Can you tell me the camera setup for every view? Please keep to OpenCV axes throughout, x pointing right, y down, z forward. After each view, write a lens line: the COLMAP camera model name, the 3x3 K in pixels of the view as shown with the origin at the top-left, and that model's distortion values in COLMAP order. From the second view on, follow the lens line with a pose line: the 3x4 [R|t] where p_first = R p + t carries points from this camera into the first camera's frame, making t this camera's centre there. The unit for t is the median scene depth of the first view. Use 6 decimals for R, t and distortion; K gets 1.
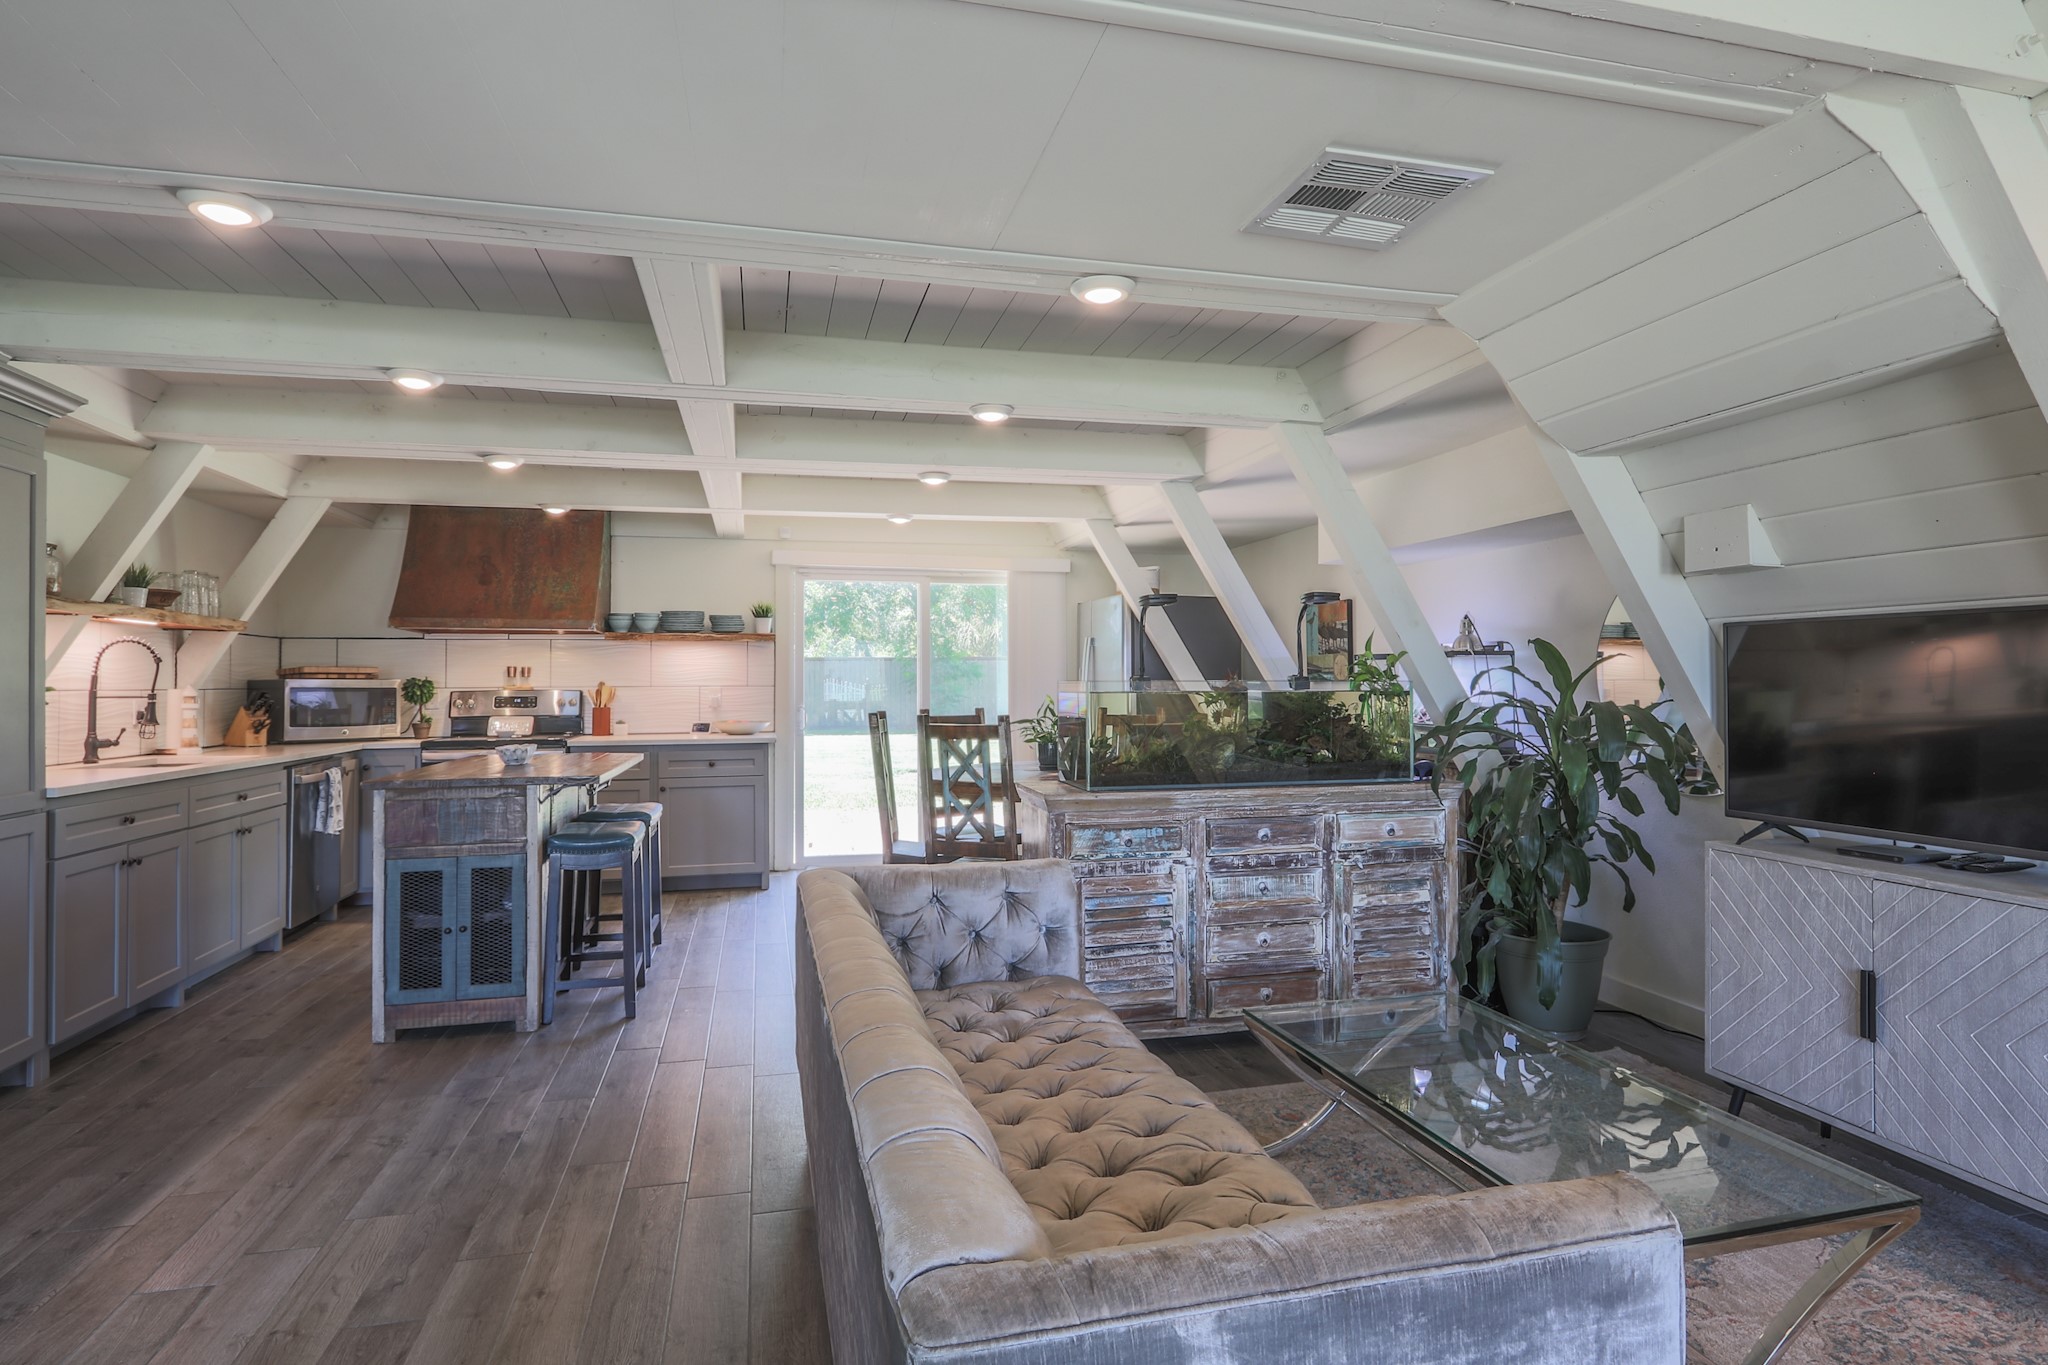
lens RADIAL K [[1091.6, 0, 1029.2], [0, 1091.6, 664.4], [0, 0, 1]] dist [-0.013932, 0.003761]
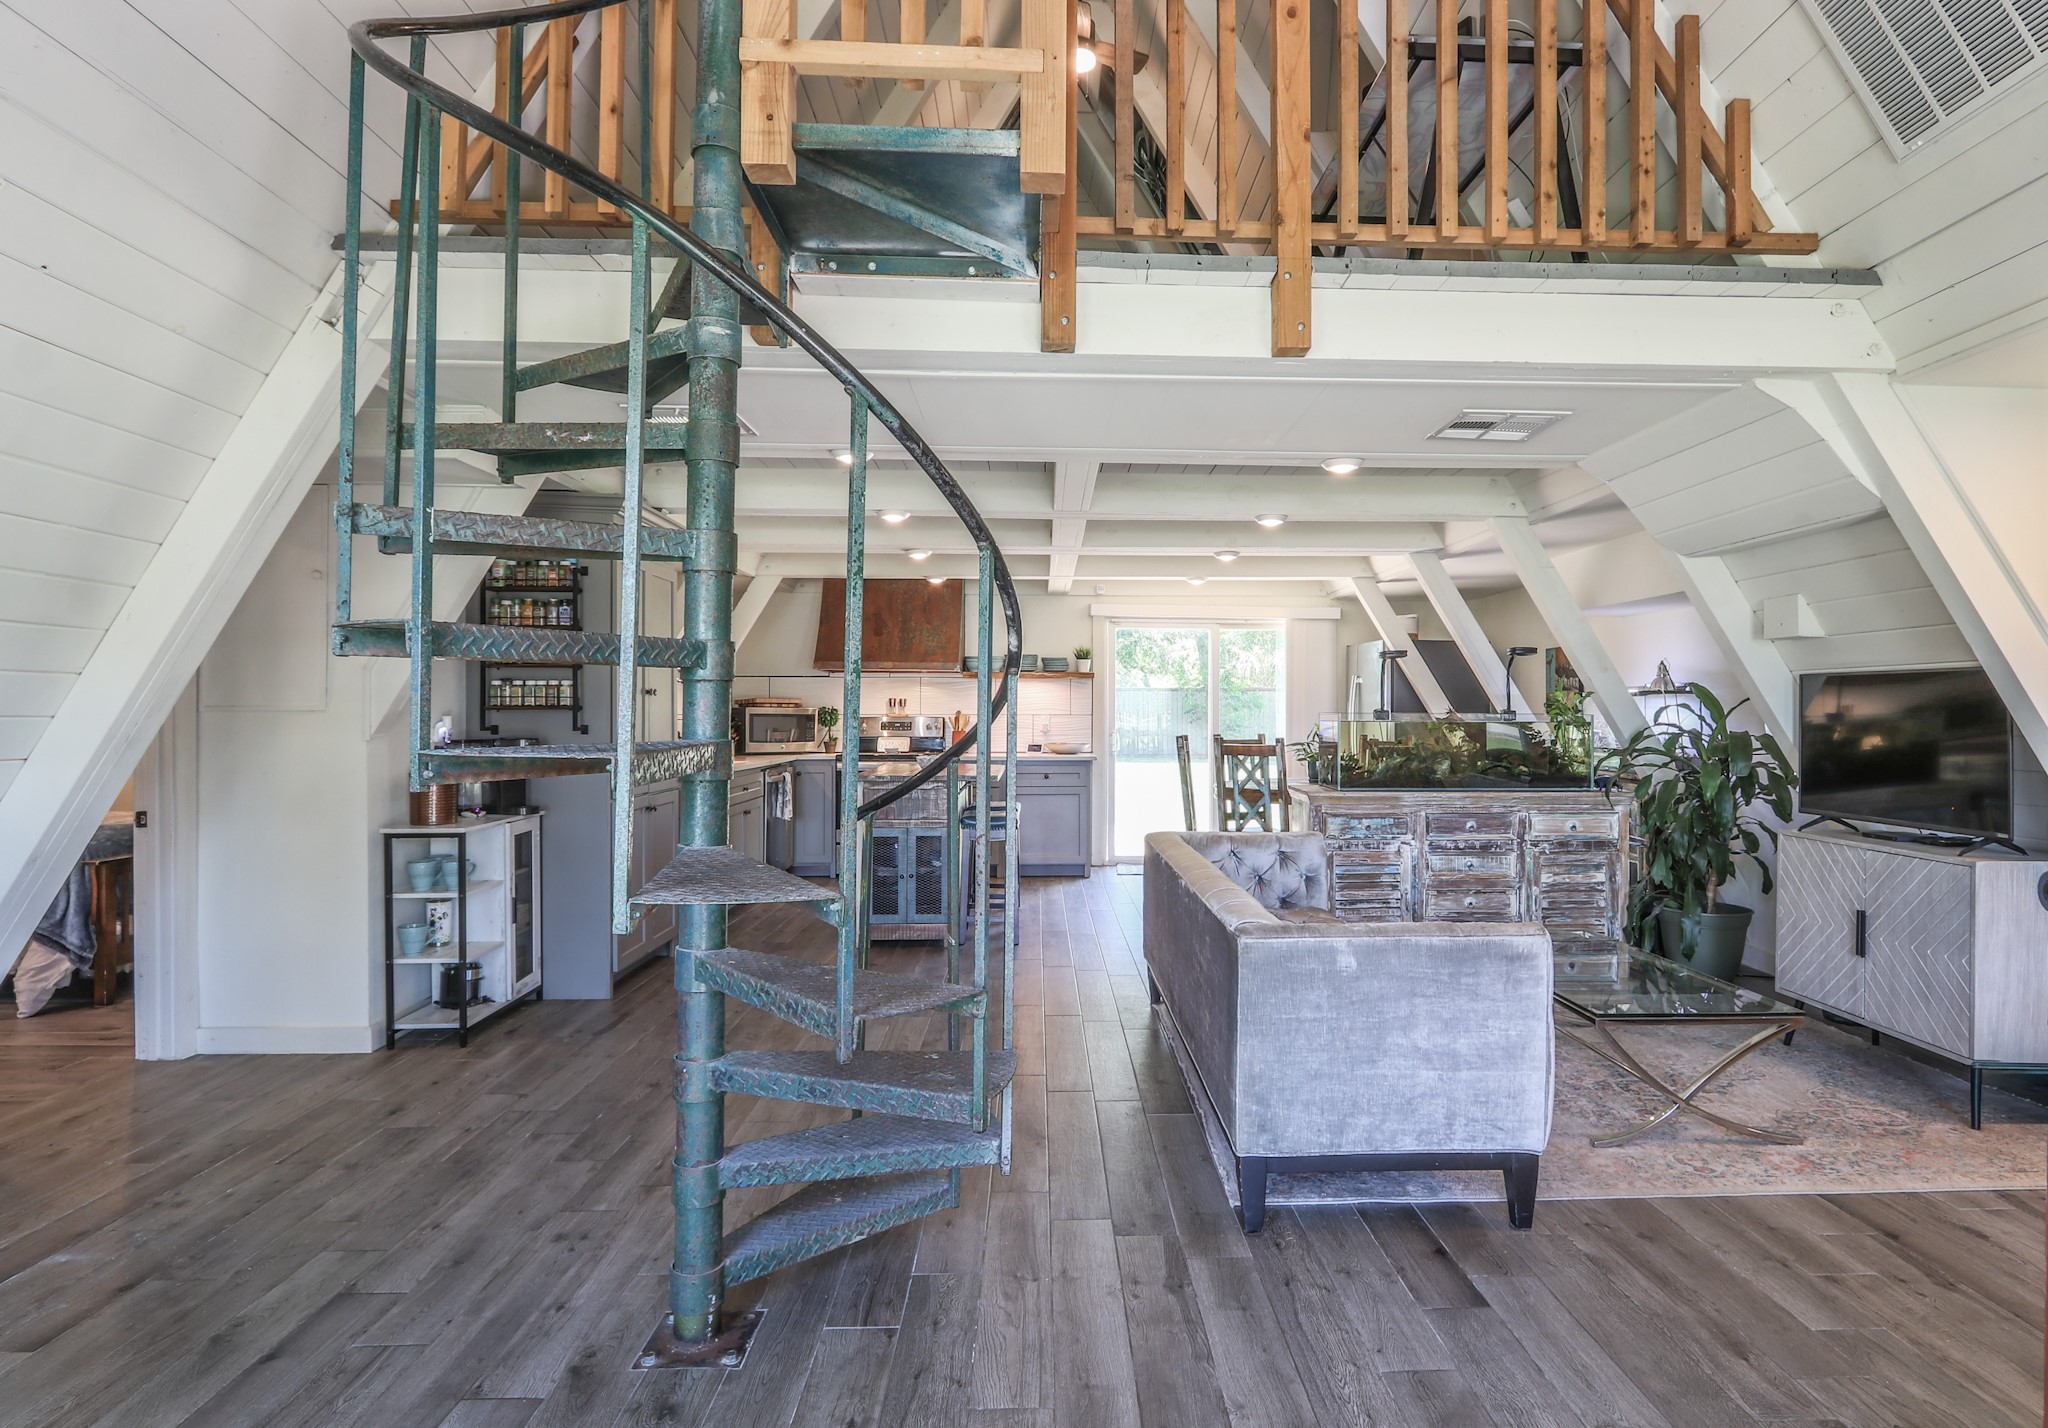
lens RADIAL K [[1153.3, 0, 1087.2], [0, 1153.3, 707.9], [0, 0, 1]] dist [-0.008075, 0.000708]
pose [[0.981244, 0.005858, -0.192679, 0.019908], [-0.003448, 0.999912, 0.012843, -0.008837], [0.192738, -0.011938, 0.981178, -0.494386]]
